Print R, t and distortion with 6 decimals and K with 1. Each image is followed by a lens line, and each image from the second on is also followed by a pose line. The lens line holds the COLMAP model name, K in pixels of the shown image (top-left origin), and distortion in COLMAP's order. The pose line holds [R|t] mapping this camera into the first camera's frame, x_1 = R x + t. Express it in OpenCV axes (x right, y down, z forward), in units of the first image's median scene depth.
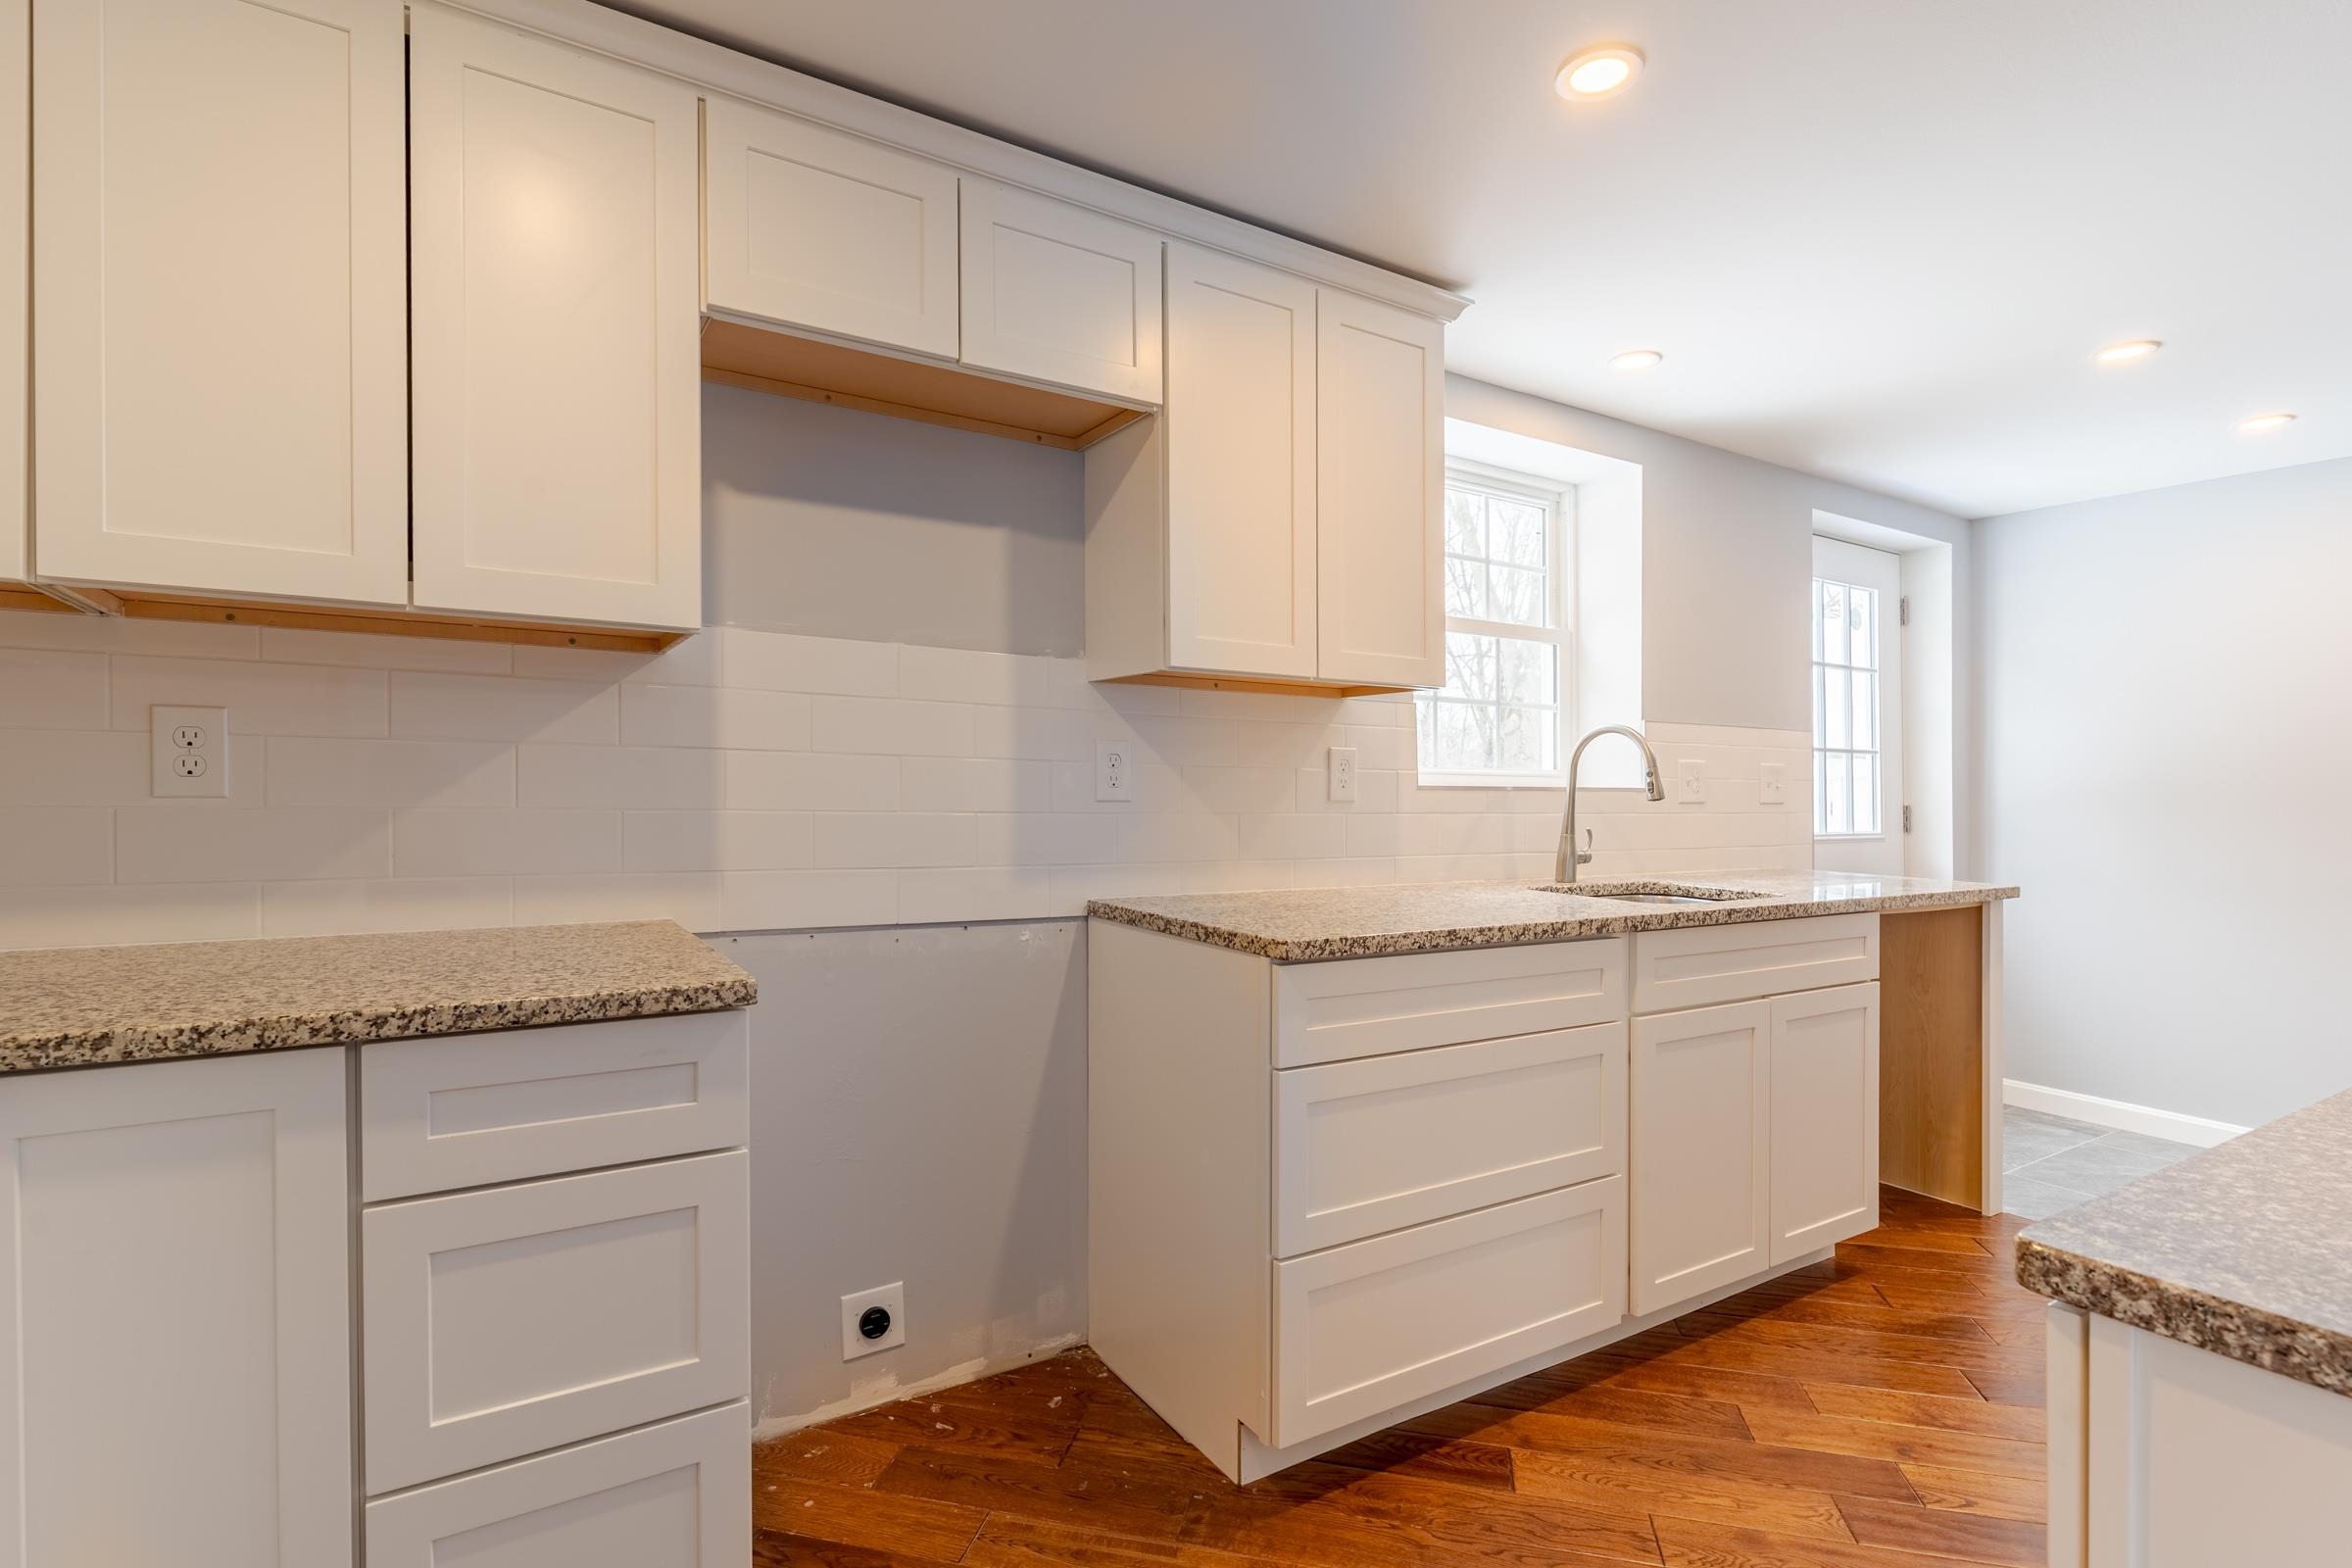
lens RADIAL K [[1129.4, 0, 1176.0], [0, 1129.4, 784.0], [0, 0, 1]] dist [0.001155, -0.000019]
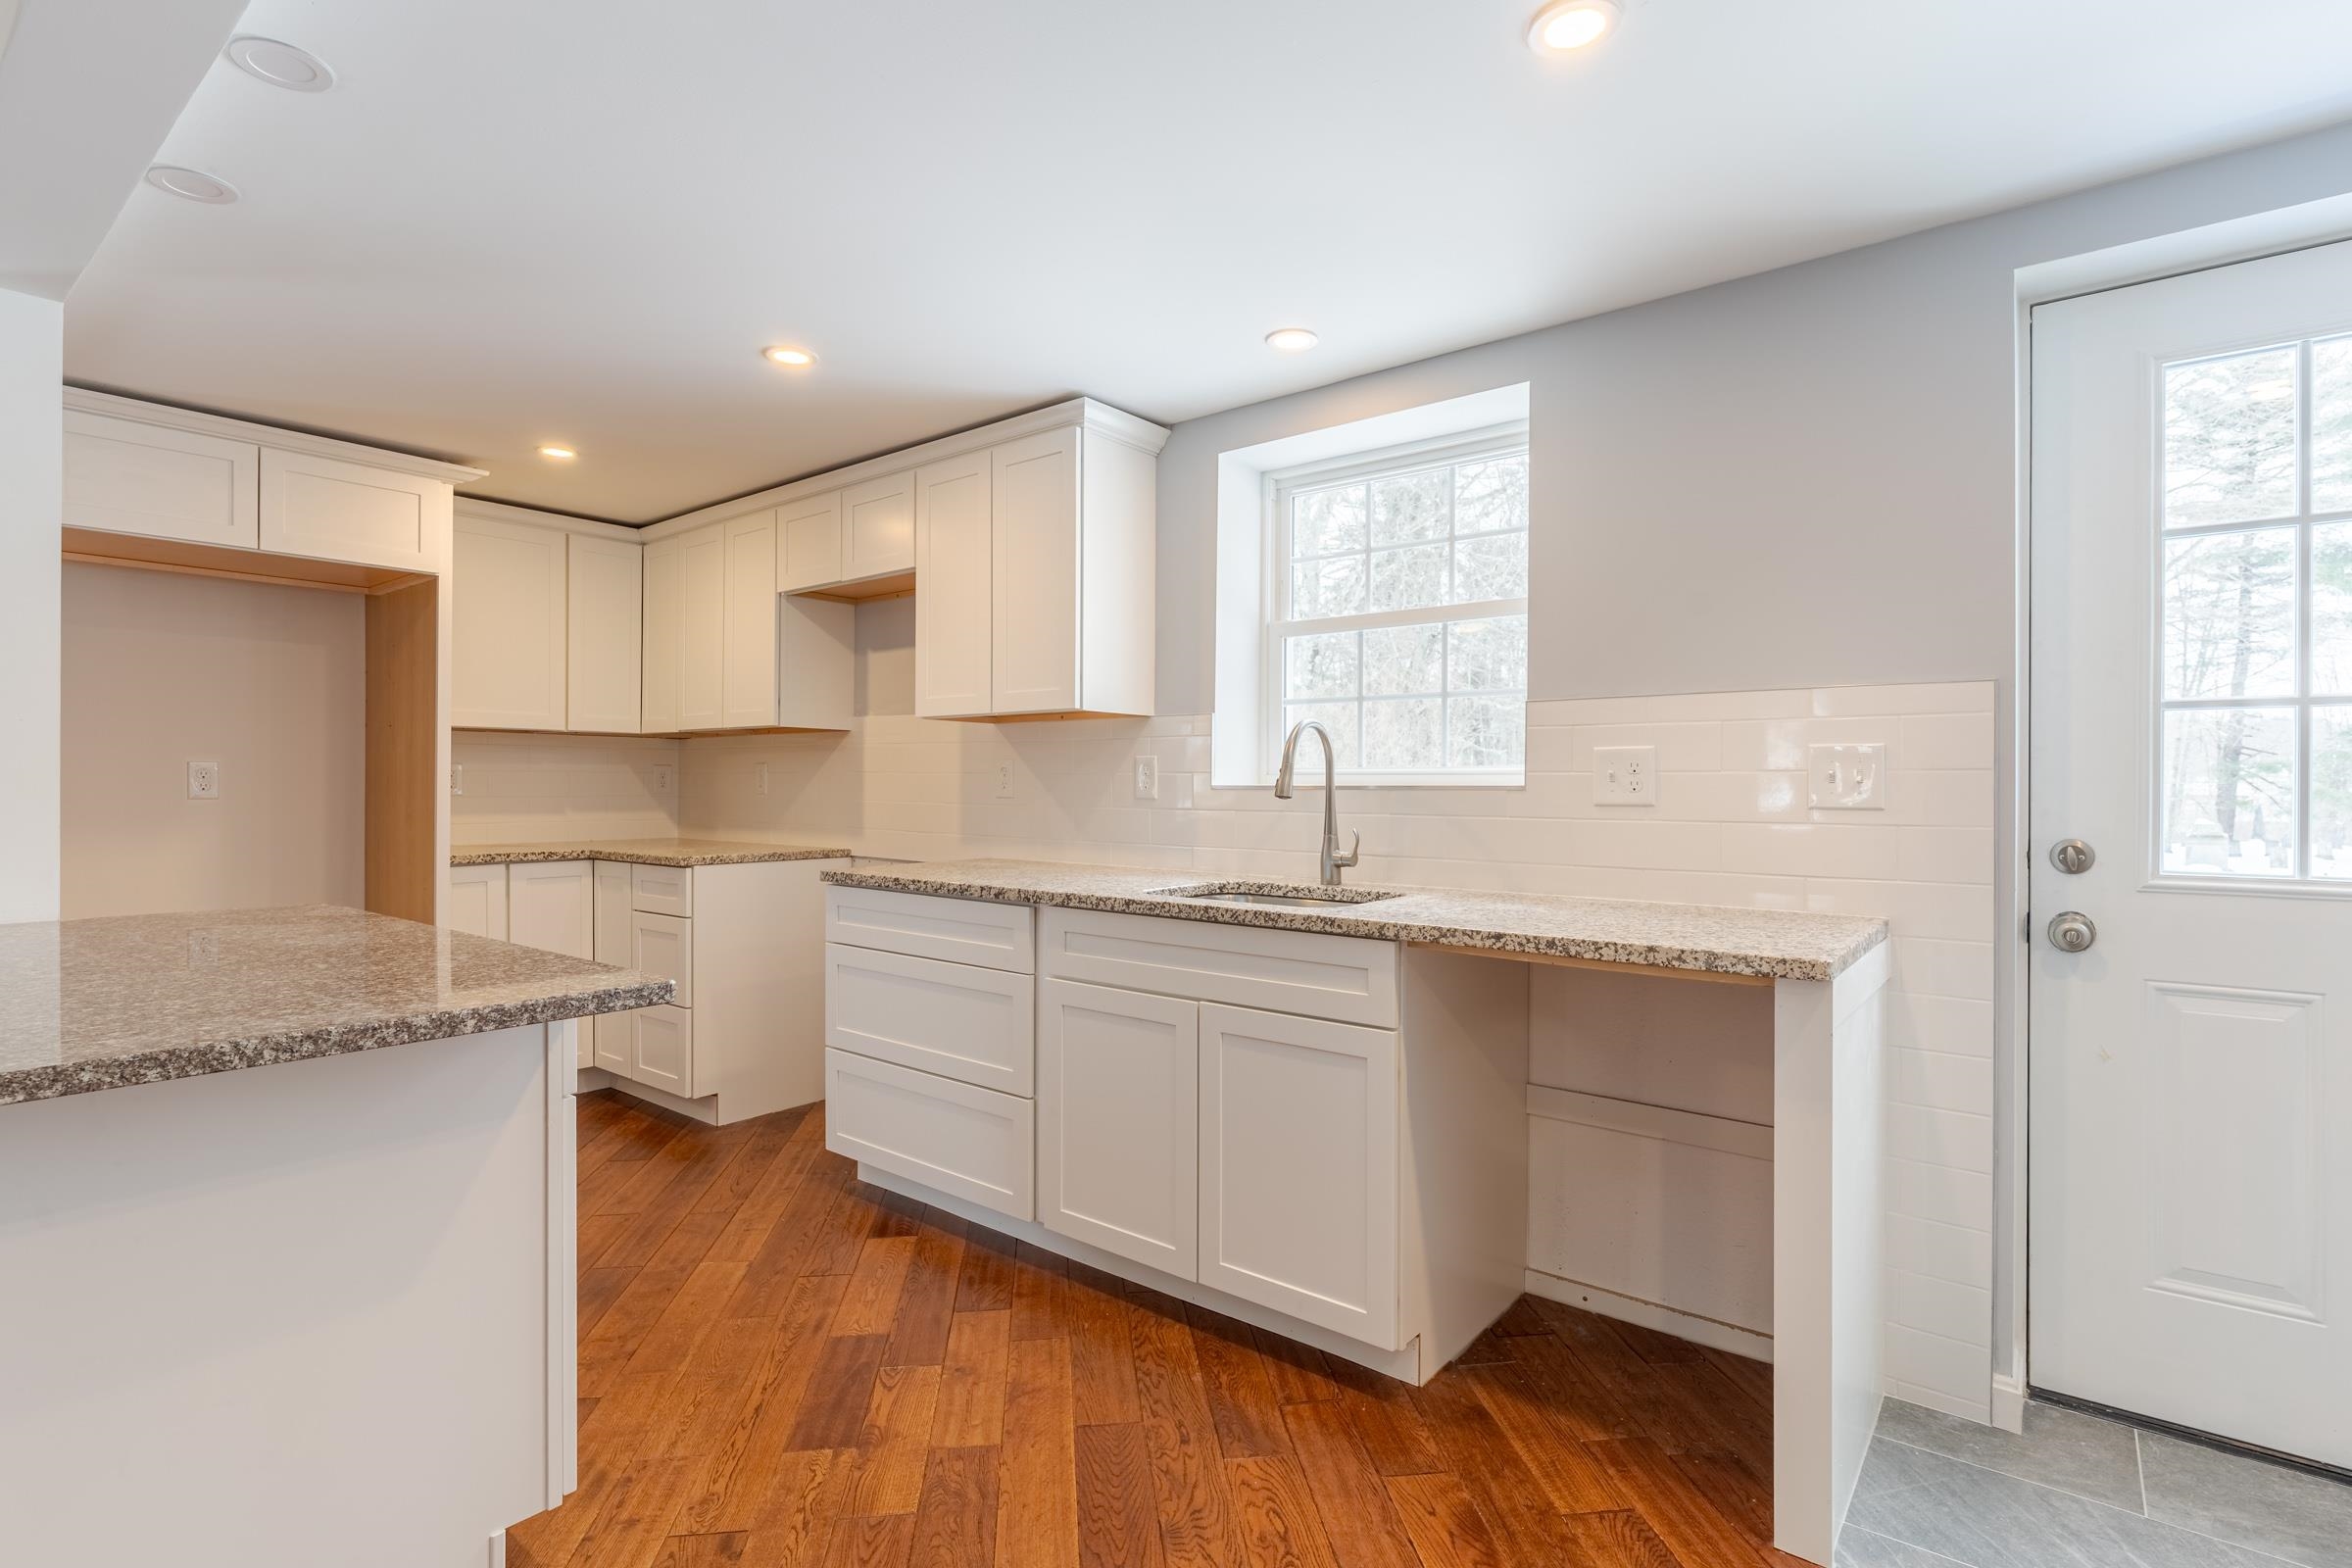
lens RADIAL K [[1119.8, 0, 1174.1], [0, 1119.8, 791.0], [0, 0, 1]] dist [0.001811, -0.000274]
pose [[0.328769, -0.008502, -0.944372, 1.578153], [0.000573, 0.999961, -0.008803, 0.020546], [0.944410, 0.002353, 0.328761, 0.740297]]
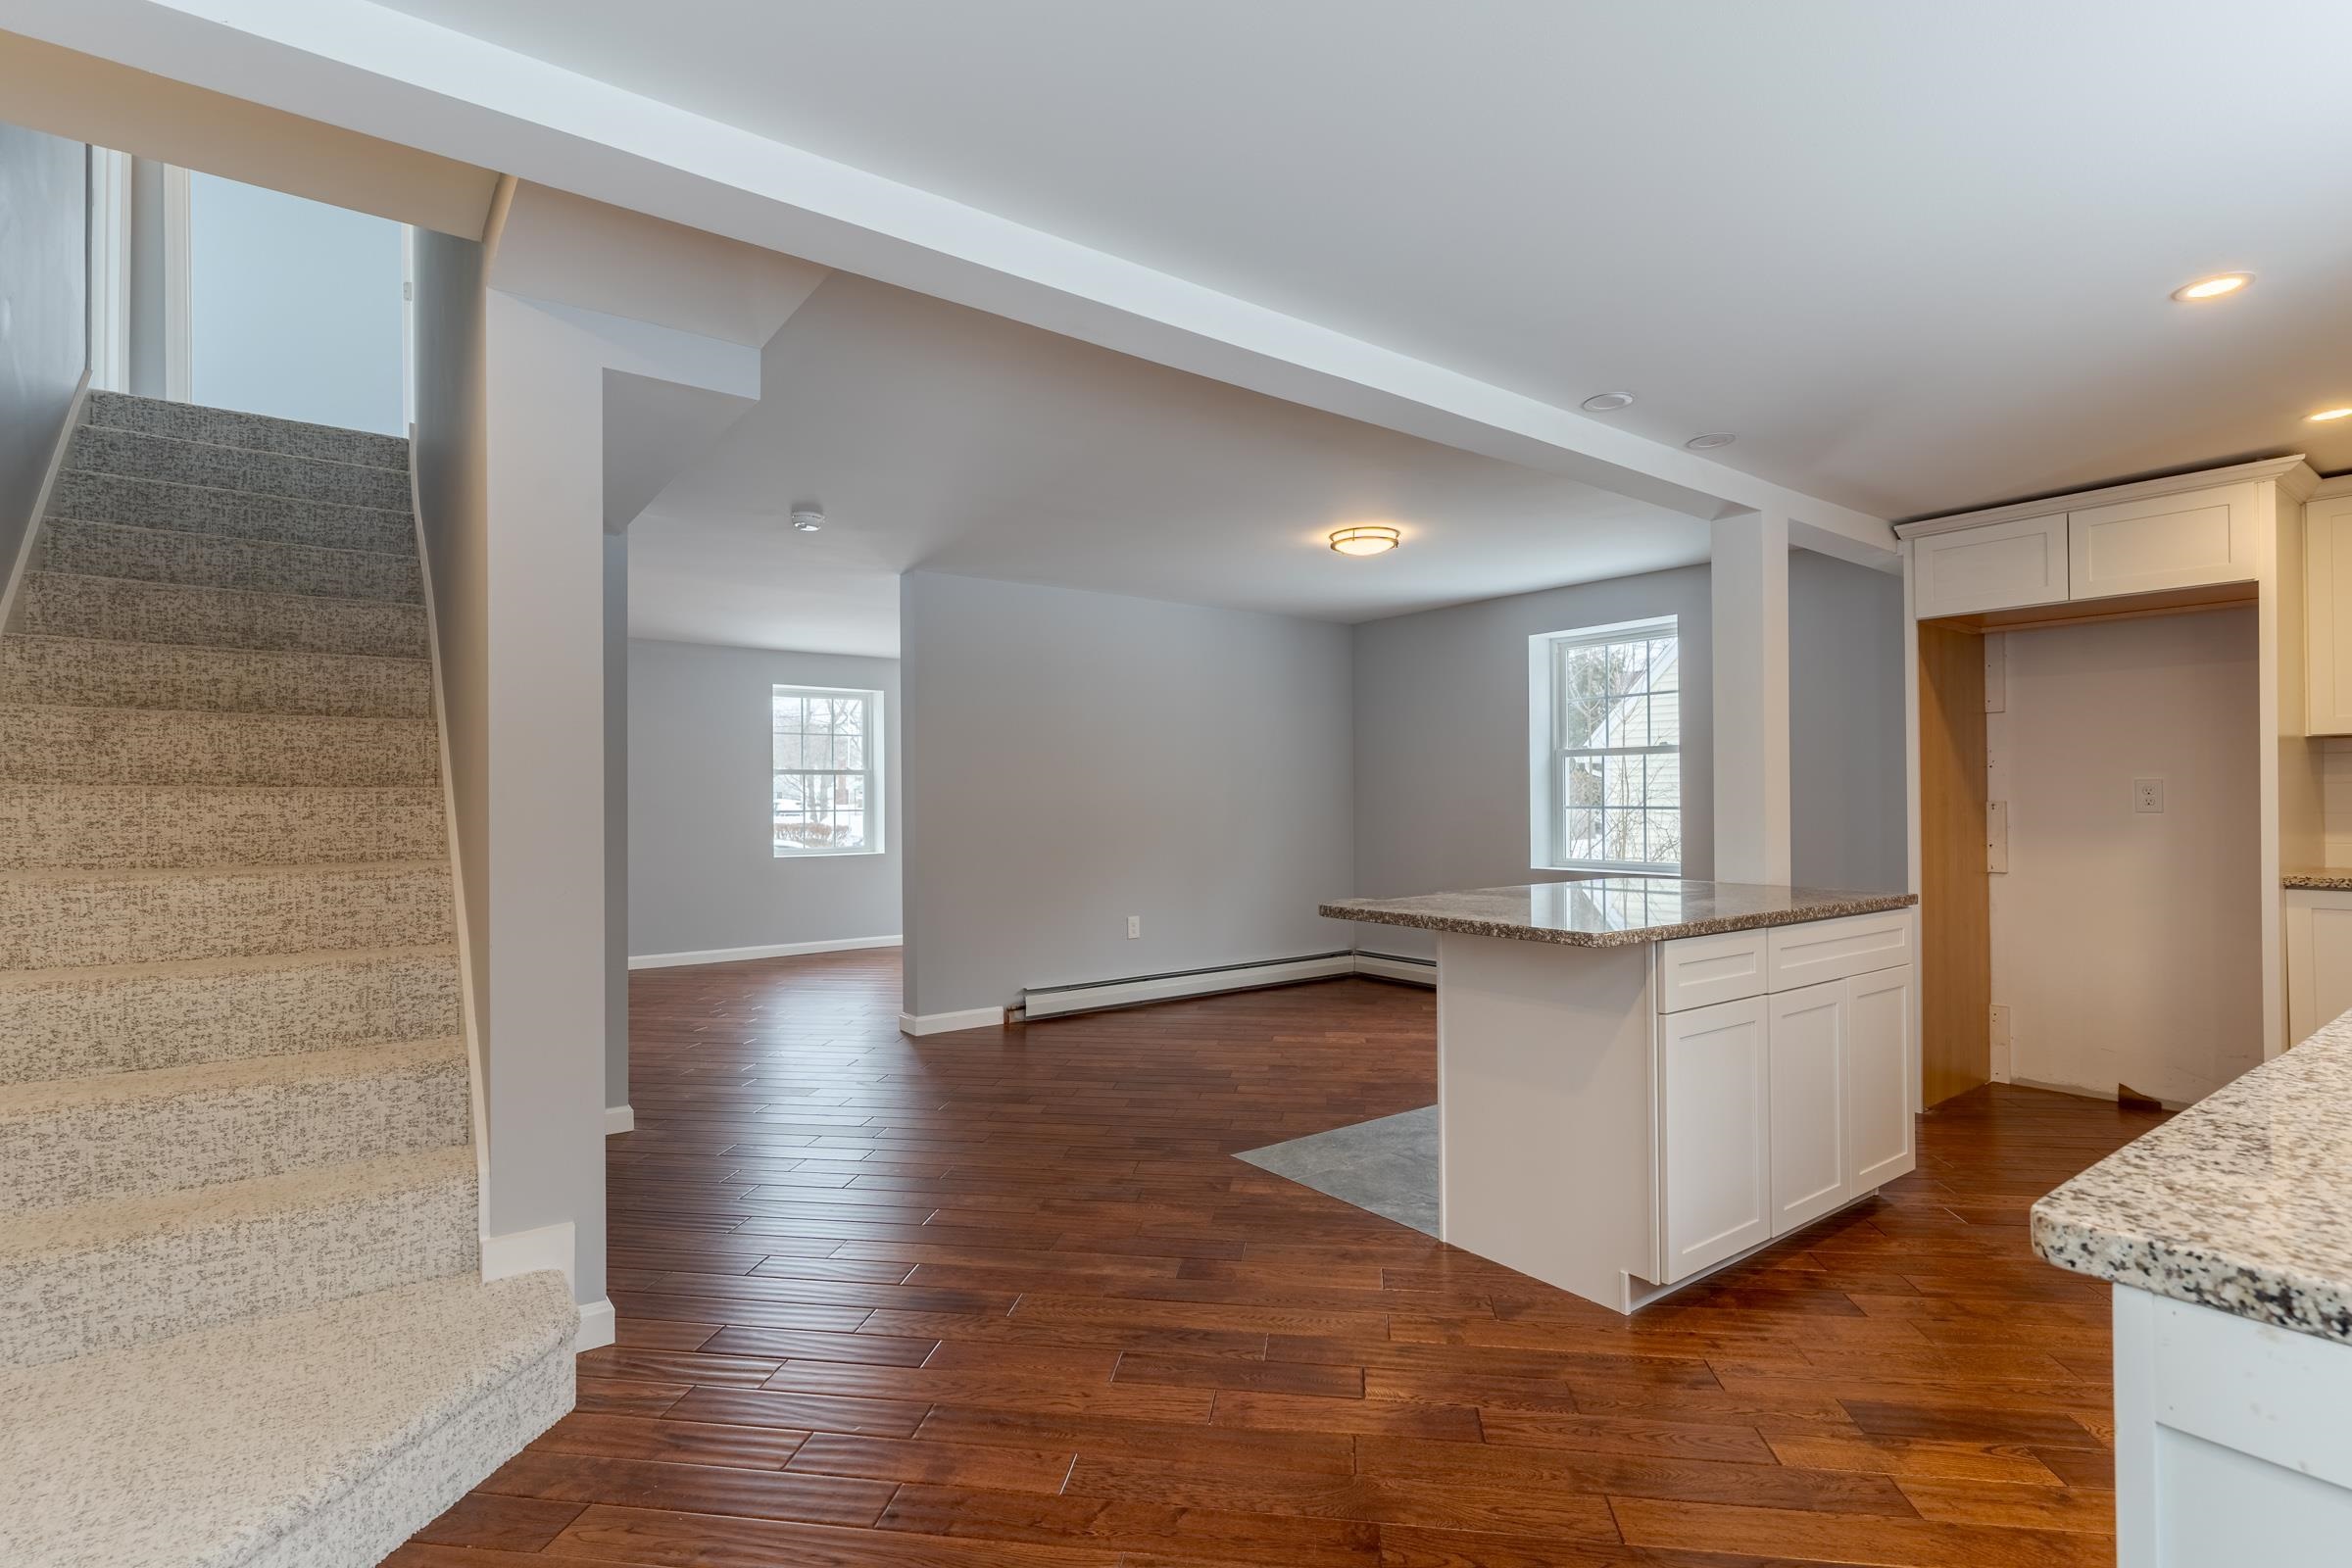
lens RADIAL K [[1119.8, 0, 1174.1], [0, 1119.8, 791.0], [0, 0, 1]] dist [0.001811, -0.000274]
pose [[-0.997839, -0.009635, -0.064996, 1.277263], [-0.008808, 0.999877, -0.013000, 0.015921], [0.065113, -0.012399, -0.997801, 1.723852]]
